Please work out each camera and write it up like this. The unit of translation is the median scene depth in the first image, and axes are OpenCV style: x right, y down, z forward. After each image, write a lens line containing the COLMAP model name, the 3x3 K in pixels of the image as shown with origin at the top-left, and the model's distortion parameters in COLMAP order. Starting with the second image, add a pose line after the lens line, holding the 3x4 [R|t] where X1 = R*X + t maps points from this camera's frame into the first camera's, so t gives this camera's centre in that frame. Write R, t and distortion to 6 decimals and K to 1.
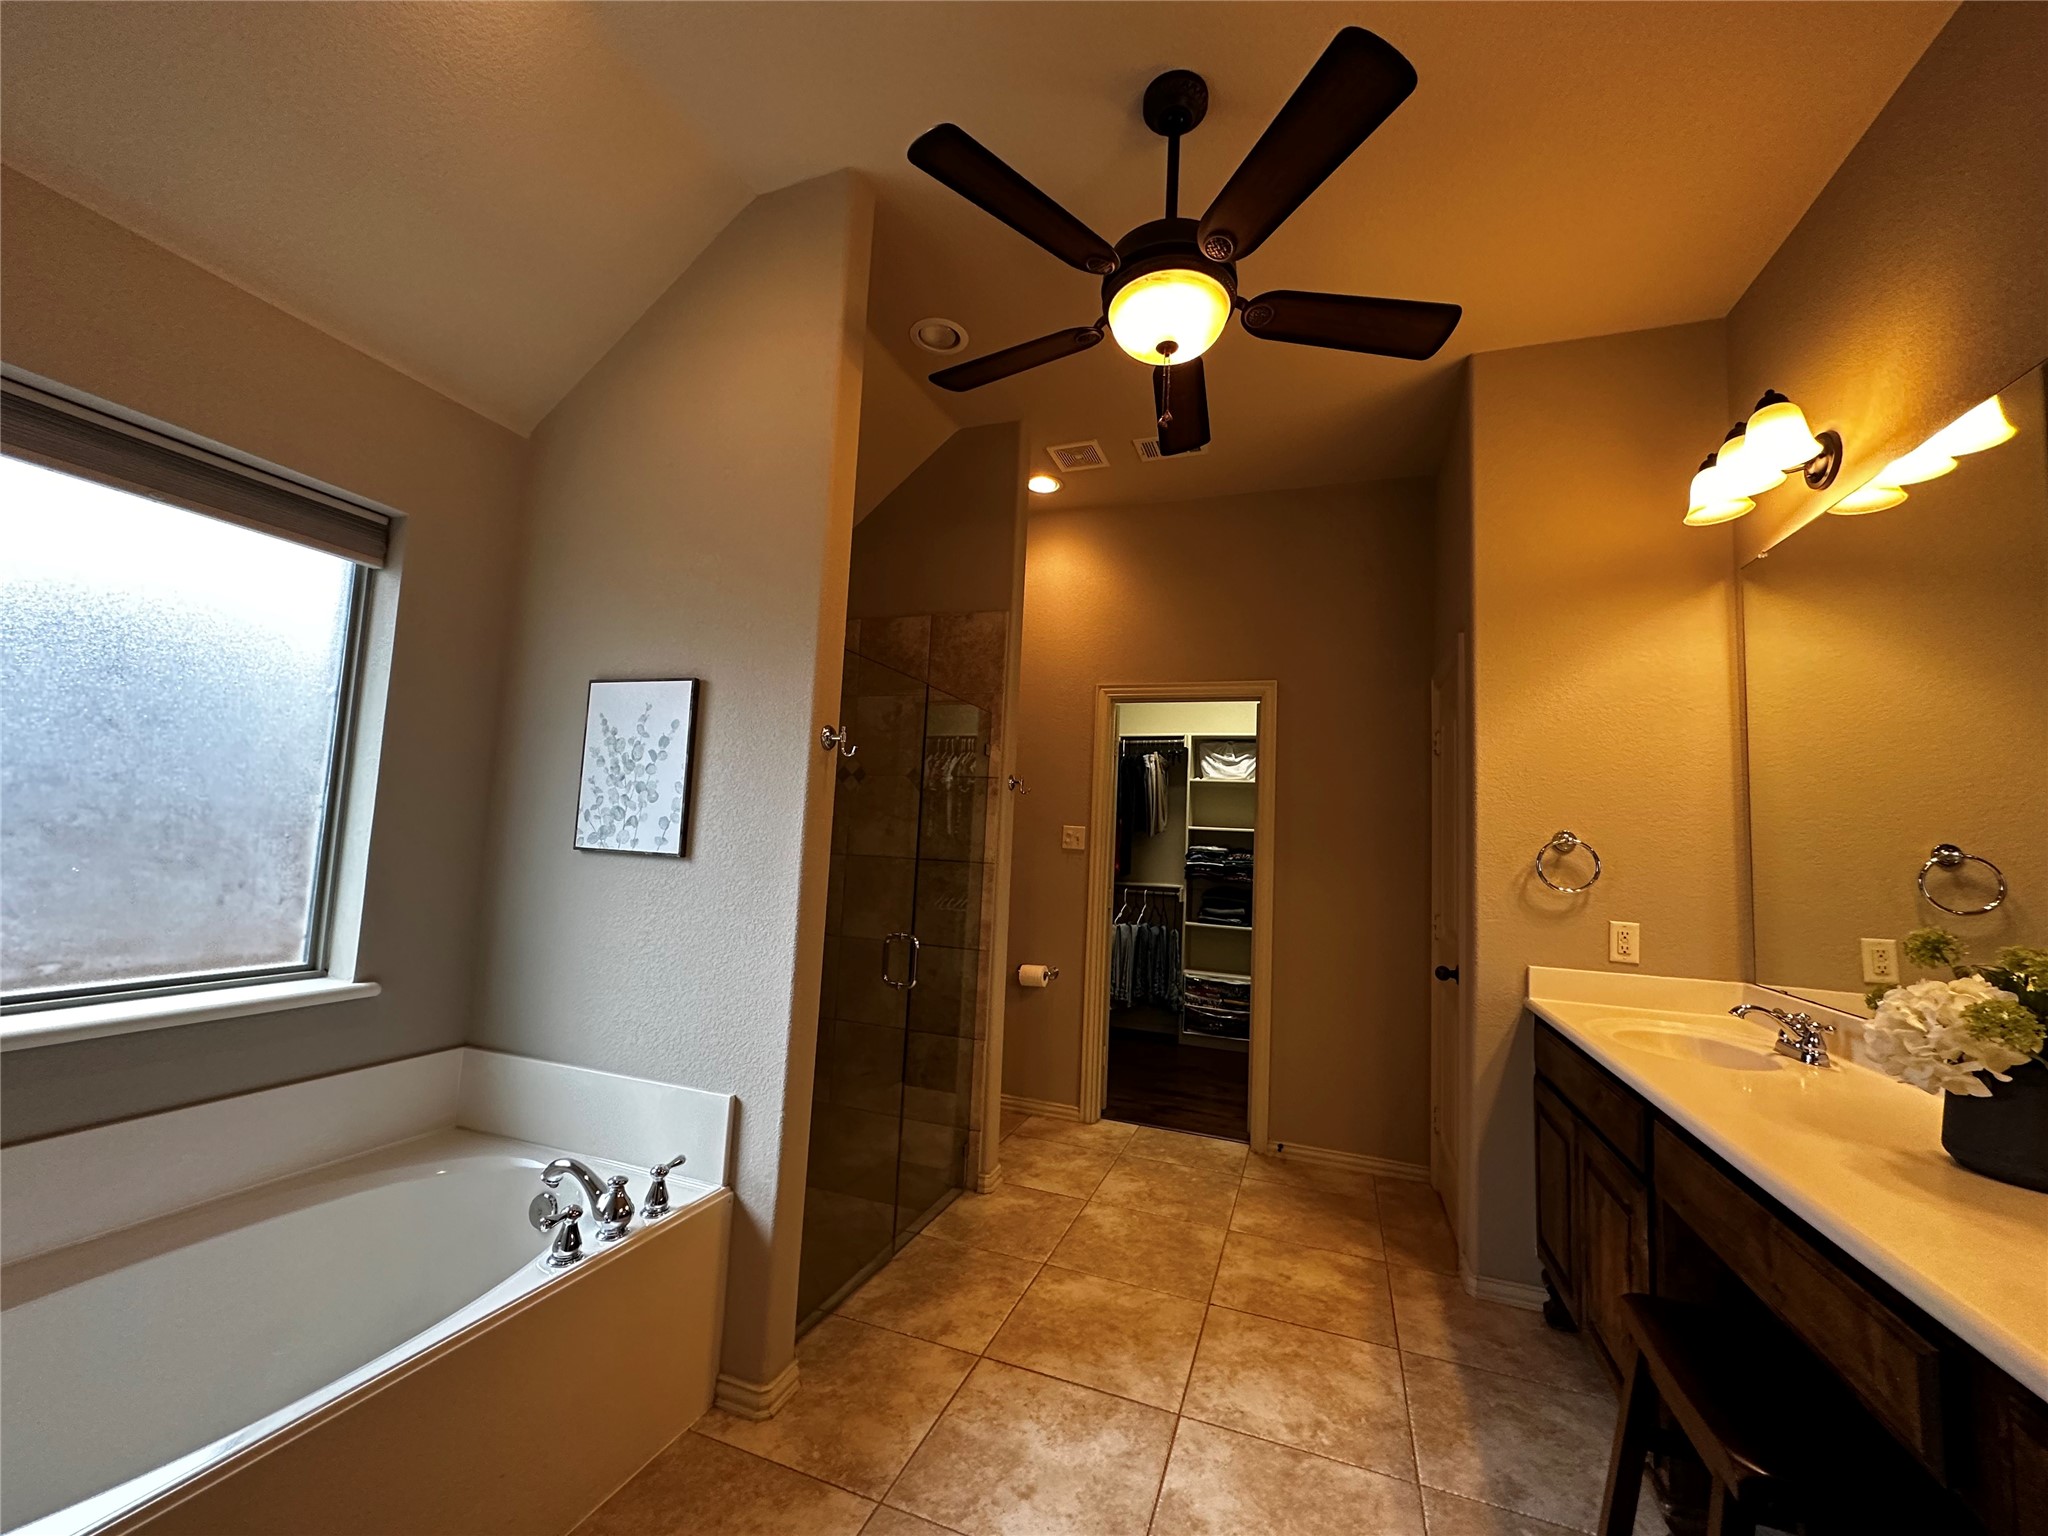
lens RADIAL K [[814.4, 0, 1021.5], [0, 814.4, 765.7], [0, 0, 1]] dist [-0.004061, 0.000938]
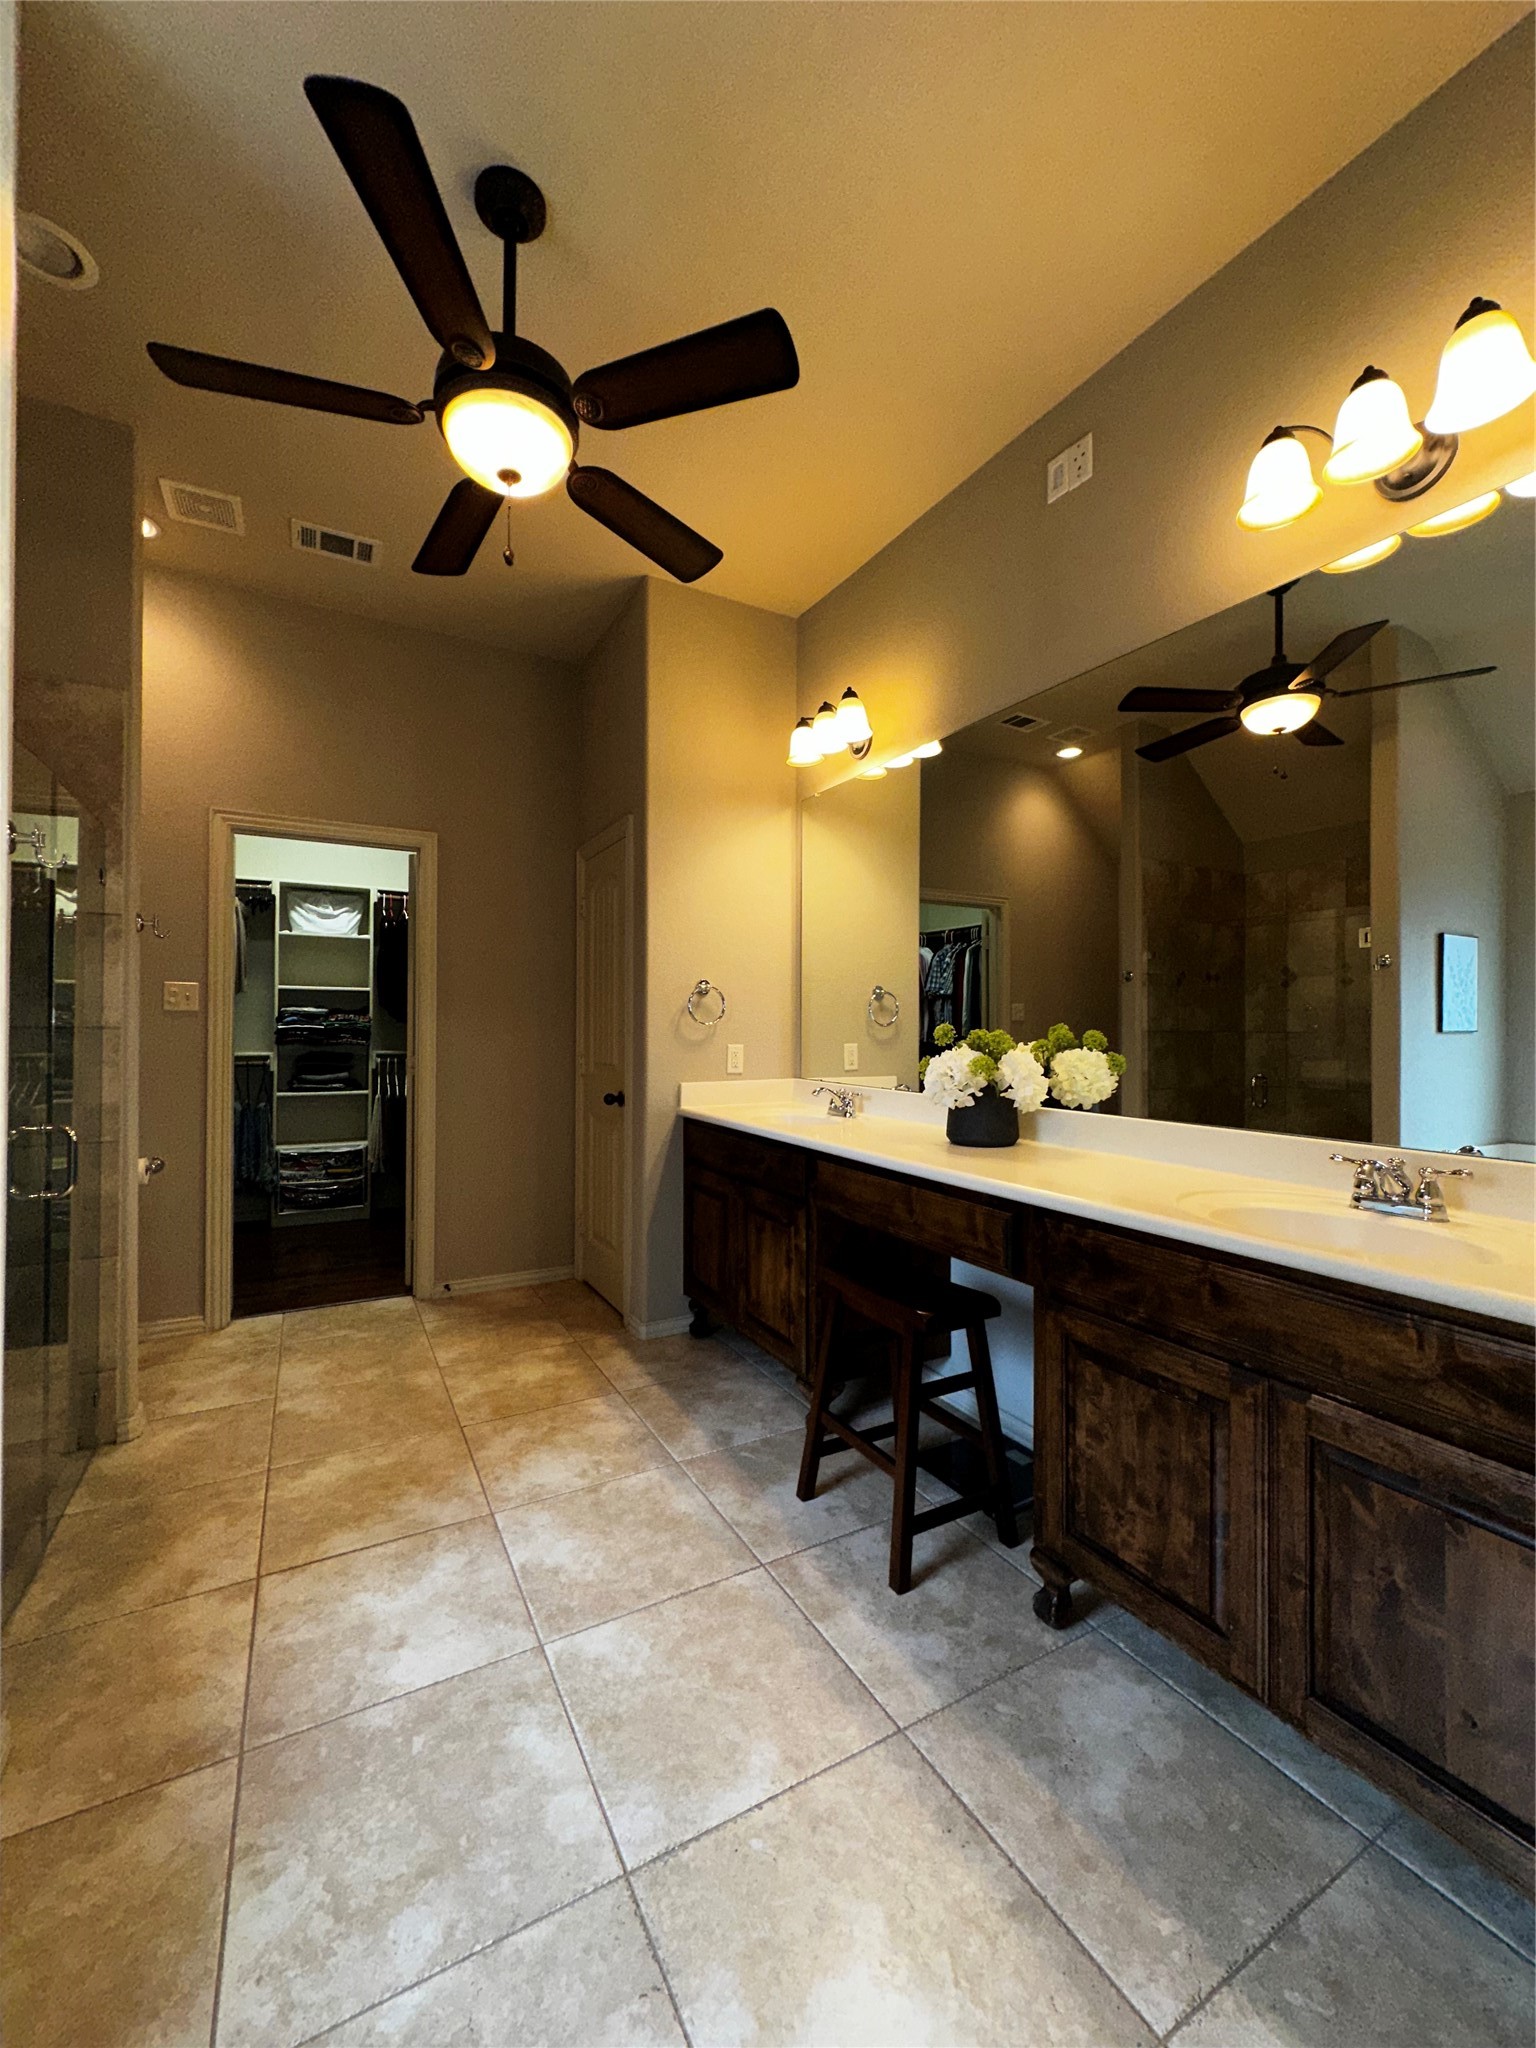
lens RADIAL K [[814.4, 0, 771.2], [0, 814.4, 1020.2], [0, 0, 1]] dist [-0.004061, 0.000938]
pose [[0.644830, -0.039250, 0.763318, -0.300982], [-0.044125, 0.995103, 0.088444, 0.025086], [-0.763052, -0.090713, 0.639940, 0.065822]]
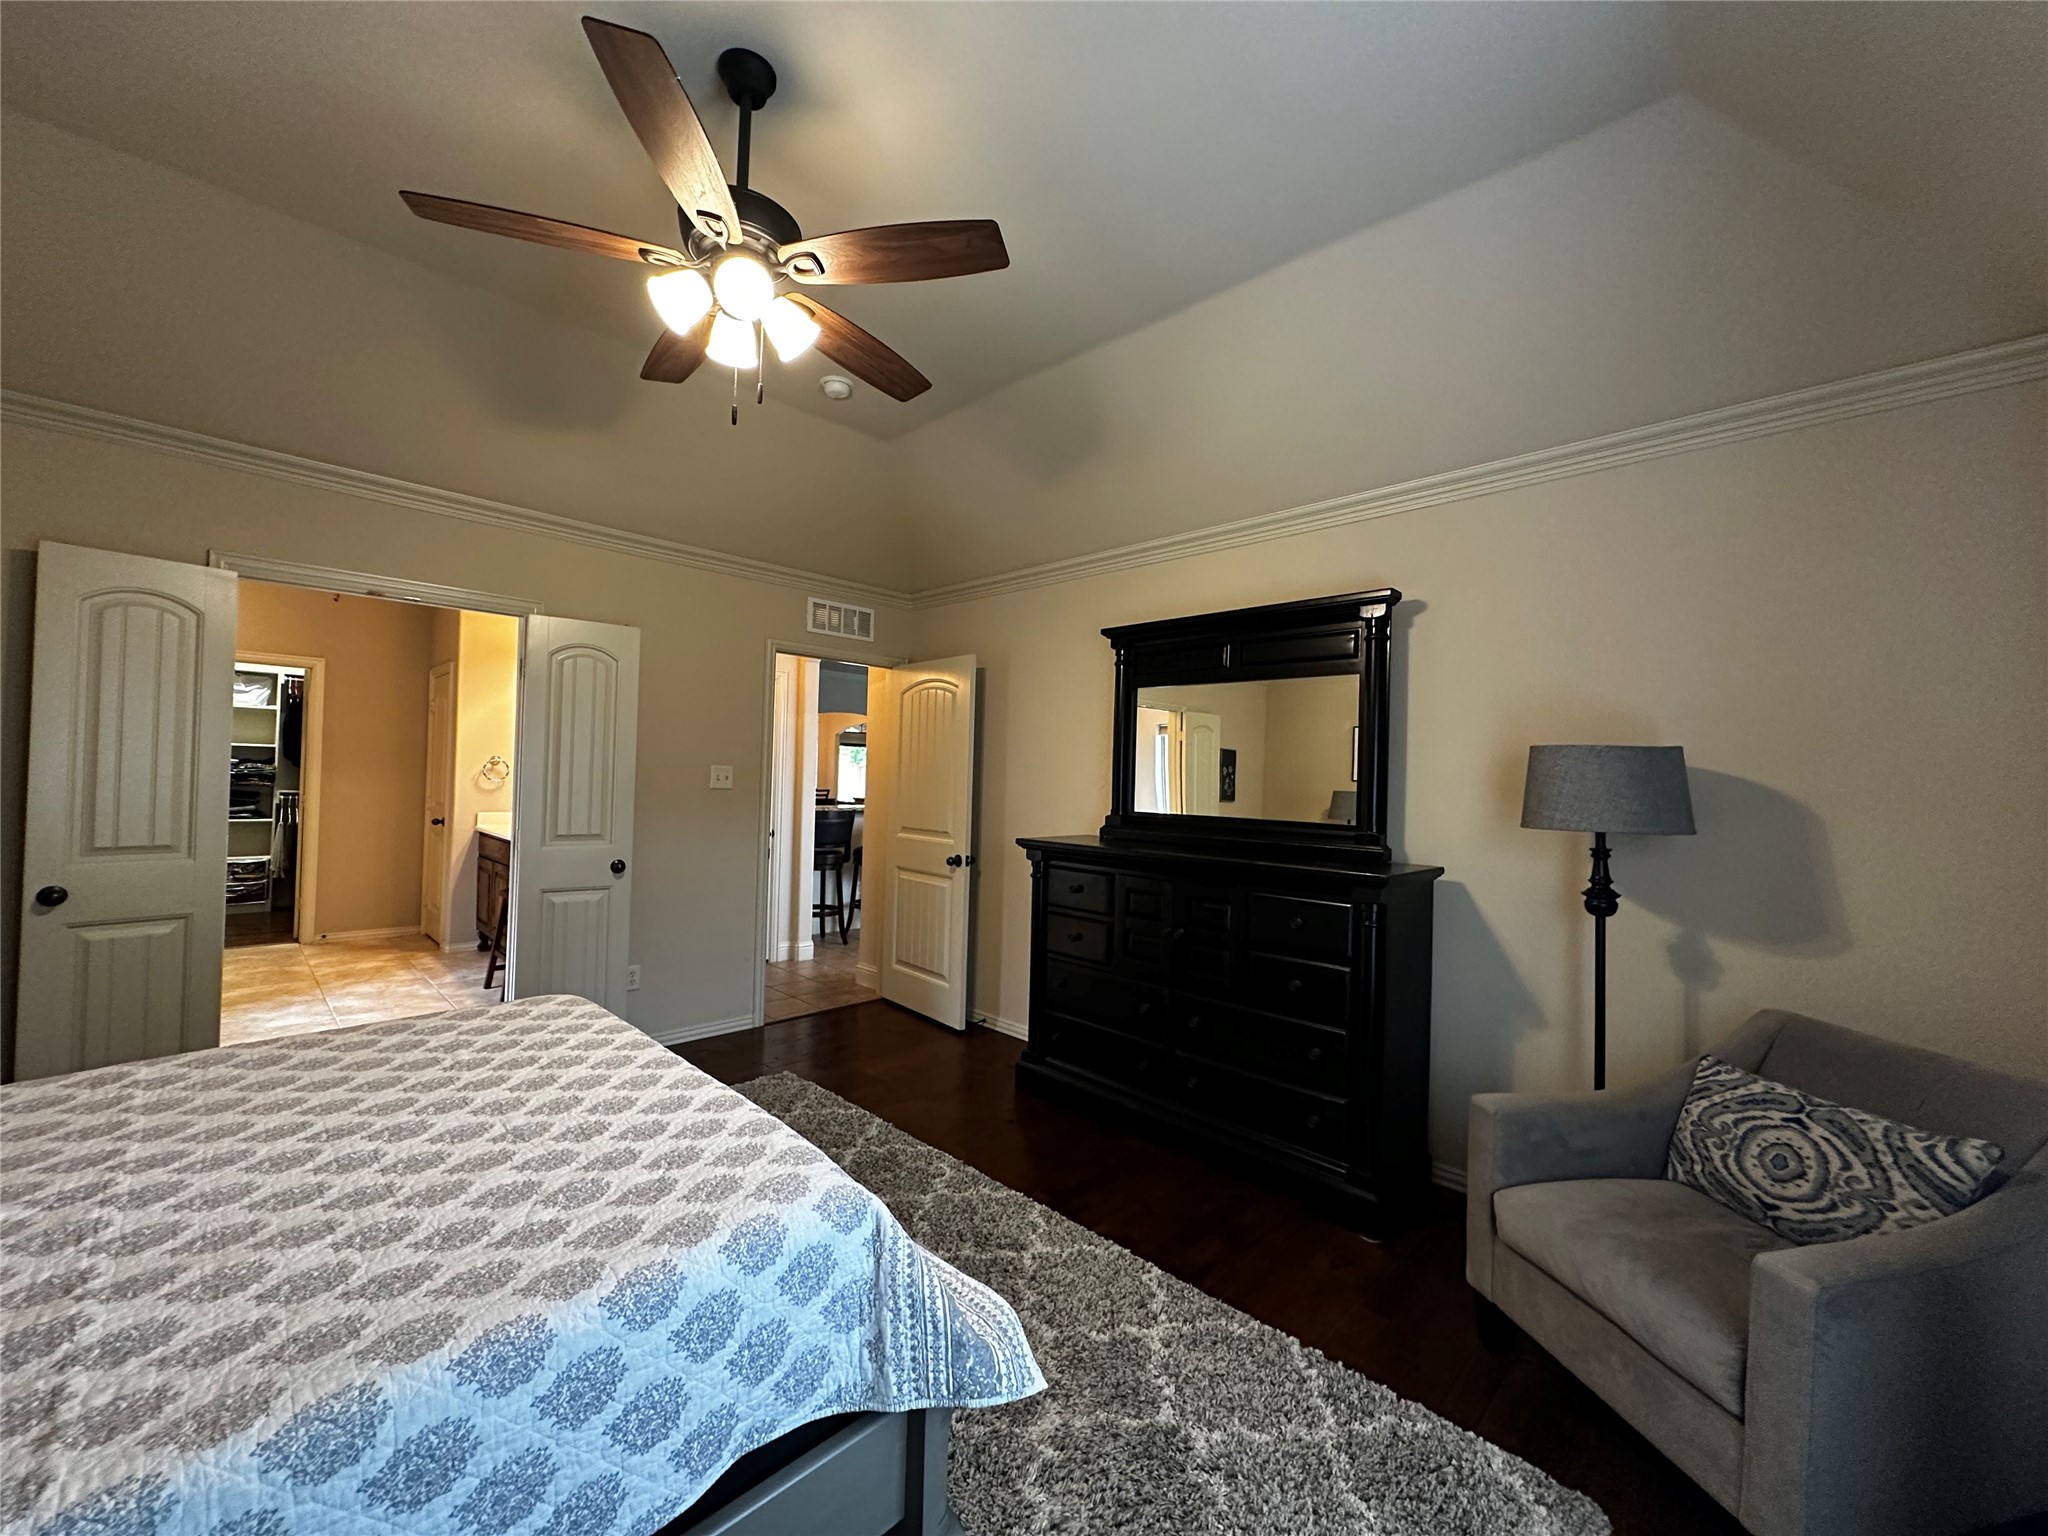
lens RADIAL K [[814.4, 0, 1023.5], [0, 814.4, 767.7], [0, 0, 1]] dist [-0.004061, 0.000938]
pose [[0.413788, -0.025513, 0.910016, -0.939983], [-0.094744, 0.992972, 0.070920, -0.219628], [-0.905430, -0.115564, 0.408462, -1.503734]]
